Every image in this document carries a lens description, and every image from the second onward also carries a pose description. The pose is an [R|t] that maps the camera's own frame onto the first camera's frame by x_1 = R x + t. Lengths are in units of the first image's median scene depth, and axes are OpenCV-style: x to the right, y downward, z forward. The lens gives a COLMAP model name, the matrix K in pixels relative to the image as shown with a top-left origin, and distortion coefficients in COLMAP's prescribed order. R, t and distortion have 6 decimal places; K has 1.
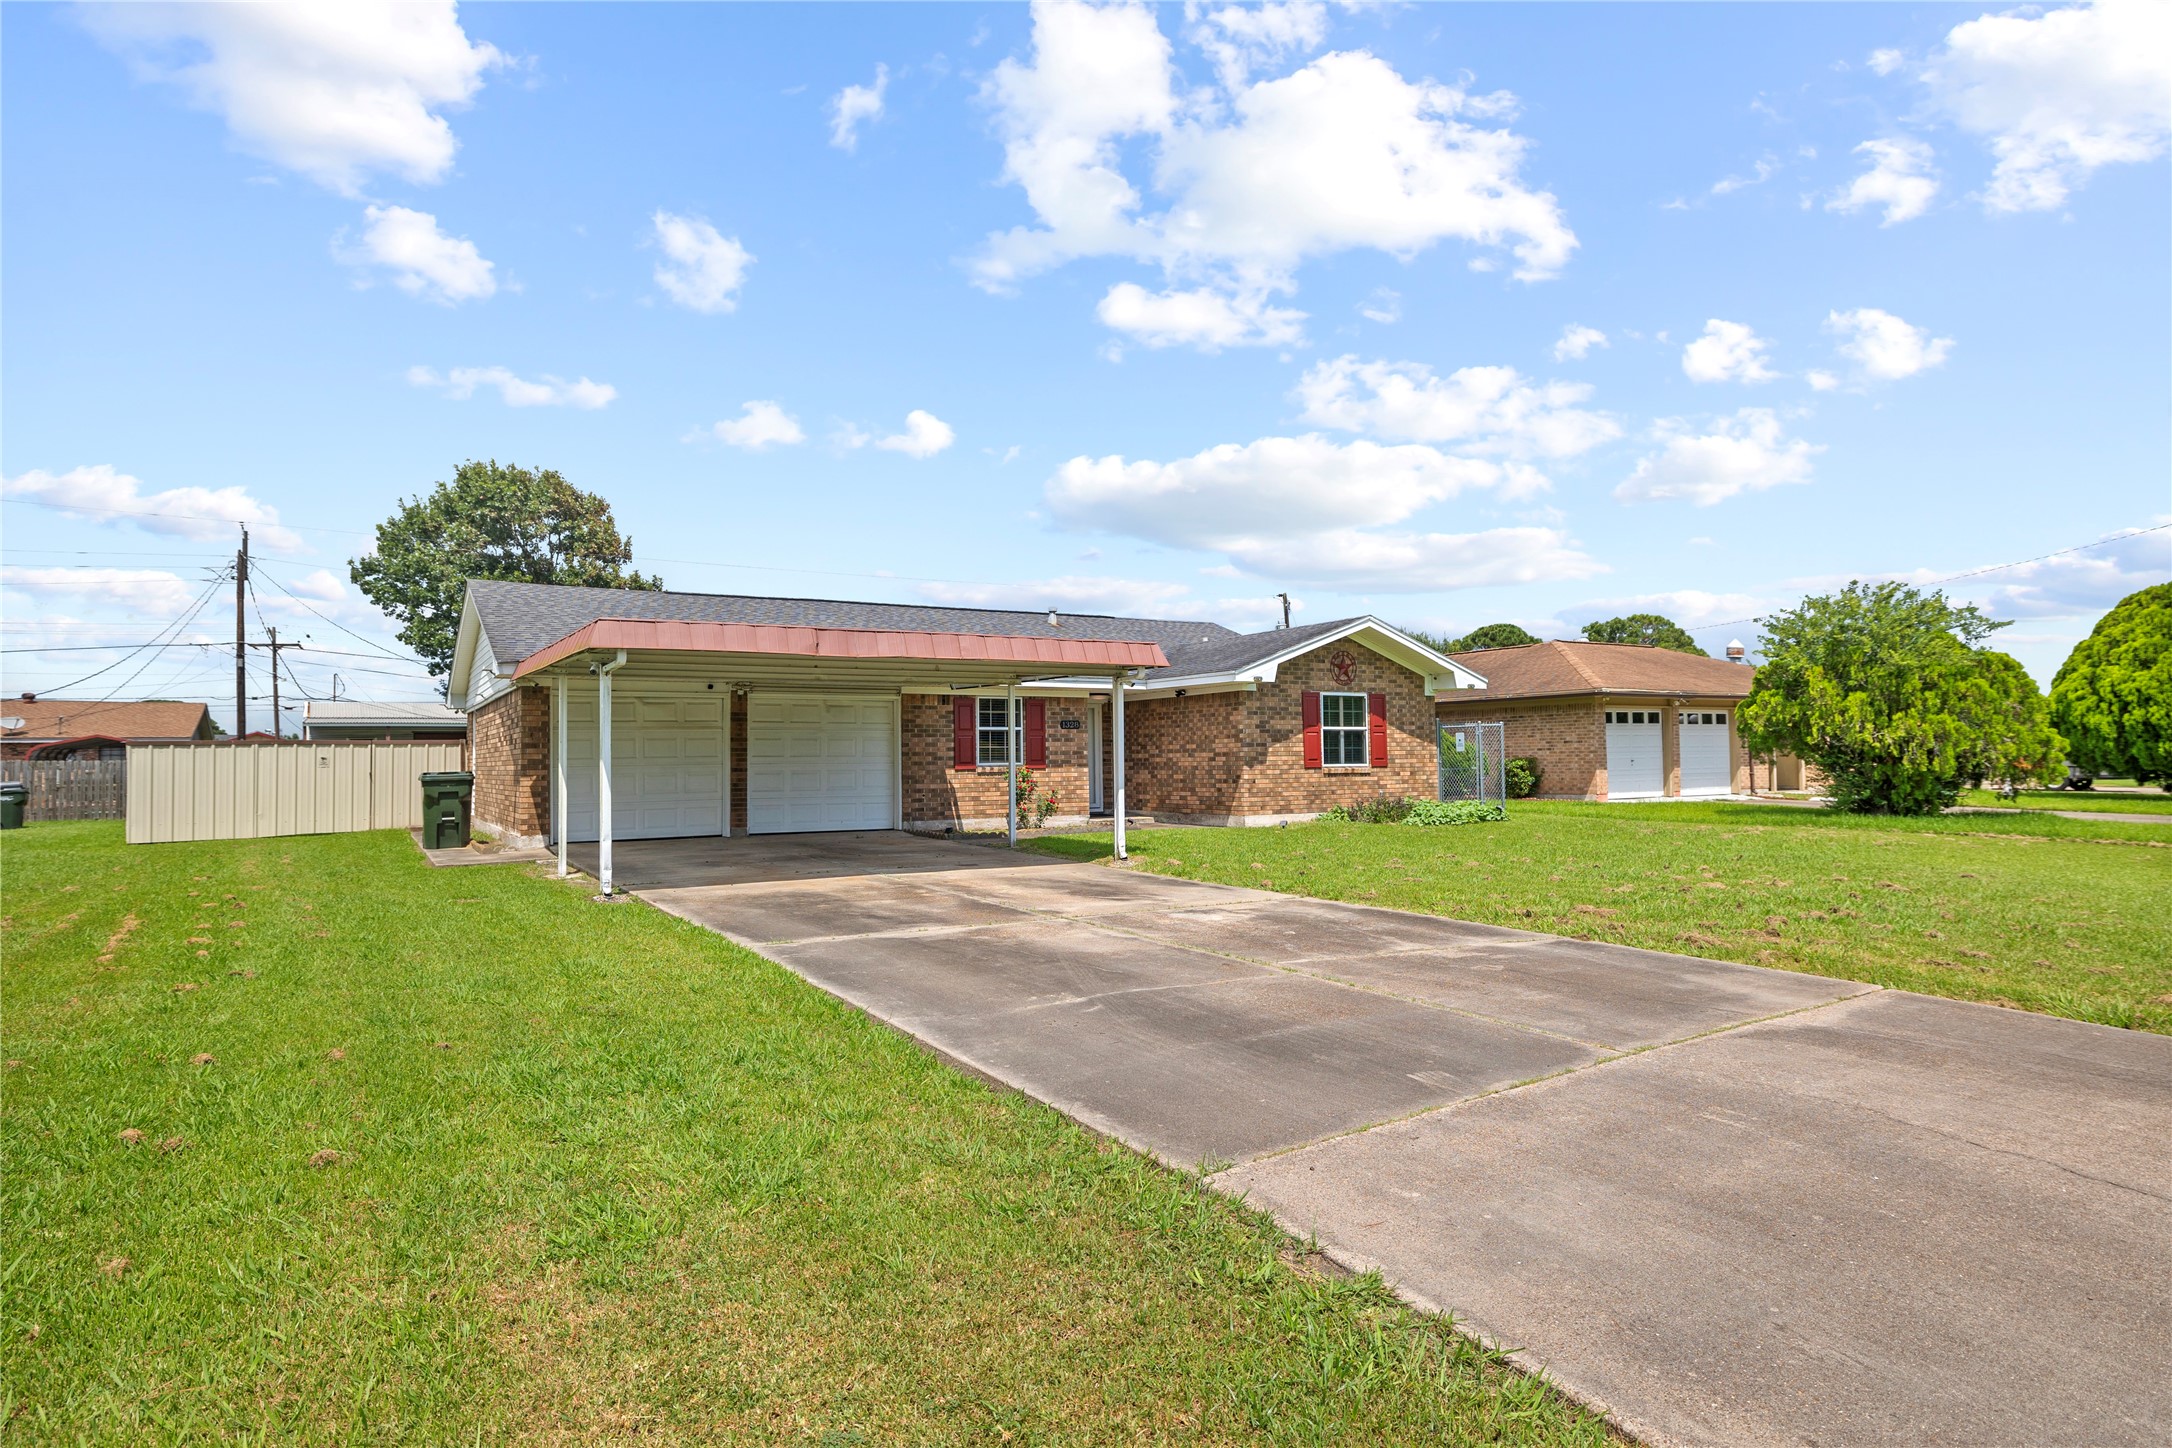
lens RADIAL K [[1203.9, 0, 1086.0], [0, 1203.9, 724.0], [0, 0, 1]] dist [-0.001193, 0.000057]
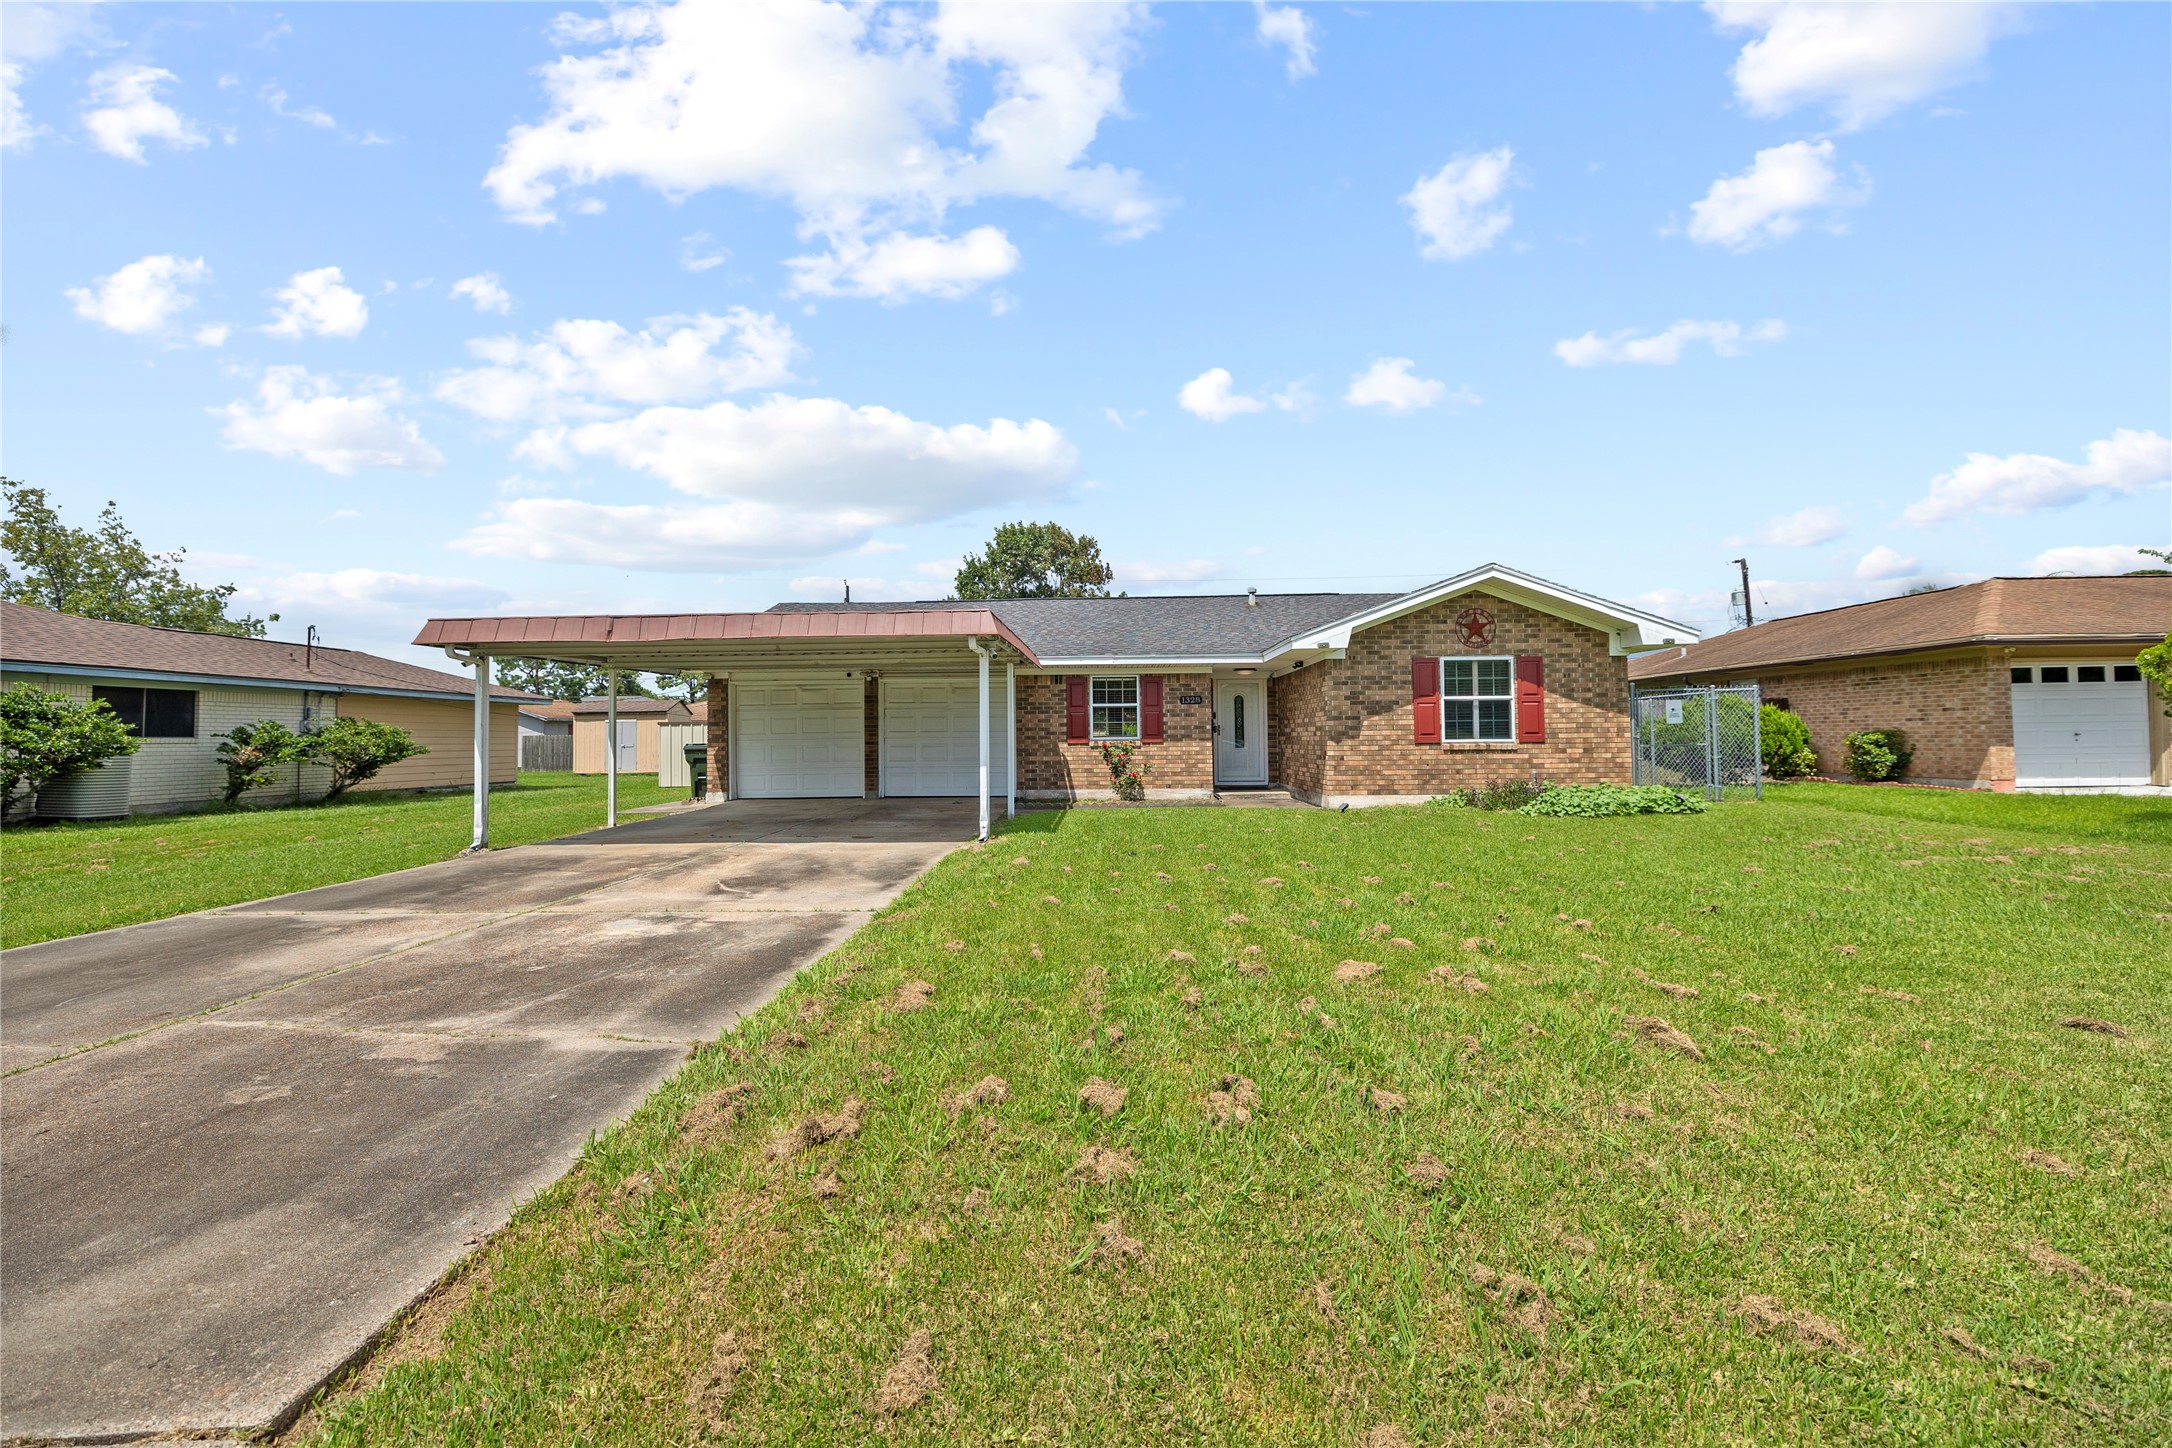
lens RADIAL K [[916.1, 0, 1084.7], [0, 916.1, 708.0], [0, 0, 1]] dist [0.000609, 0.000109]
pose [[0.842676, -0.015479, -0.538198, 0.333501], [0.017531, 0.999845, -0.001308, 0.006842], [0.538135, -0.008334, 0.842817, 0.296045]]
